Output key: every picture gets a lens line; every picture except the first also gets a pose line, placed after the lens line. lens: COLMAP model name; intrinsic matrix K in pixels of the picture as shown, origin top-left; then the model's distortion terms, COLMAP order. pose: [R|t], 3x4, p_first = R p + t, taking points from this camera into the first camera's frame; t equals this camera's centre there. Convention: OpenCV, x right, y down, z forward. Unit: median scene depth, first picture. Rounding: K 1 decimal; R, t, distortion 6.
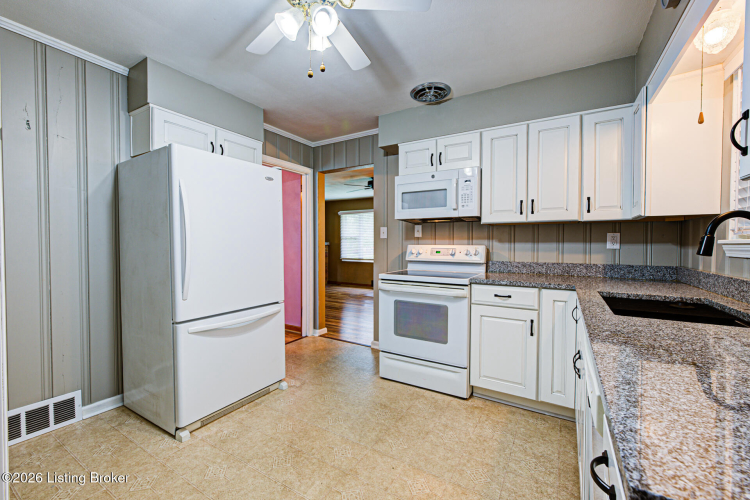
lens RADIAL K [[310.9, 0, 375.0], [0, 310.9, 250.0], [0, 0, 1]] dist [-0.002511, -0.000316]
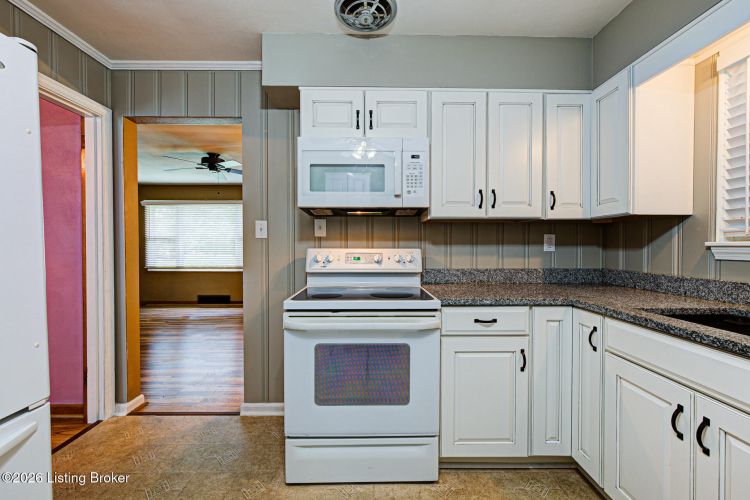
lens RADIAL K [[310.9, 0, 375.0], [0, 310.9, 250.0], [0, 0, 1]] dist [-0.002511, -0.000316]
pose [[0.848683, -0.009194, 0.528821, -0.145537], [0.013027, 0.999909, -0.003522, -0.010986], [-0.528741, 0.009878, 0.848726, 0.448068]]
